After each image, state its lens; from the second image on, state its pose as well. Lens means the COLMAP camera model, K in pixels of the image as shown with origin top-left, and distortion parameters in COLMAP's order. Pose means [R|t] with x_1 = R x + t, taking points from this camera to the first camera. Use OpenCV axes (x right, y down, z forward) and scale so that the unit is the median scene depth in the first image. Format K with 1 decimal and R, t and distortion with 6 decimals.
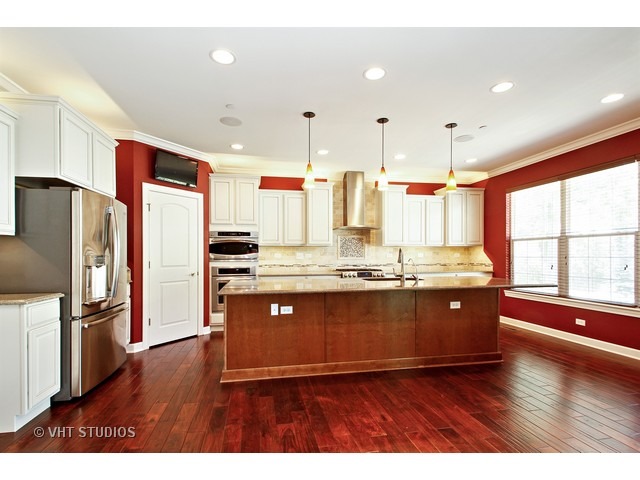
lens RADIAL K [[301.4, 0, 316.7], [0, 301.4, 254.1], [0, 0, 1]] dist [-0.002099, -0.000823]
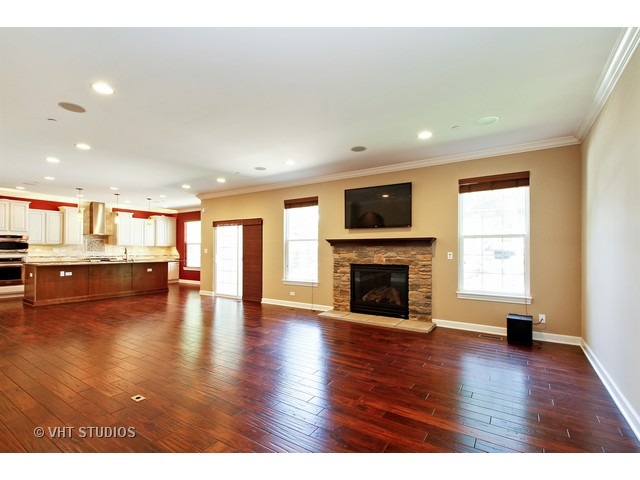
lens RADIAL K [[301.4, 0, 316.7], [0, 301.4, 254.1], [0, 0, 1]] dist [-0.002099, -0.000823]
pose [[0.698717, -0.001903, 0.715395, -0.235909], [-0.007670, 0.999919, 0.010150, -0.002889], [-0.715357, -0.012579, 0.698646, -1.120039]]
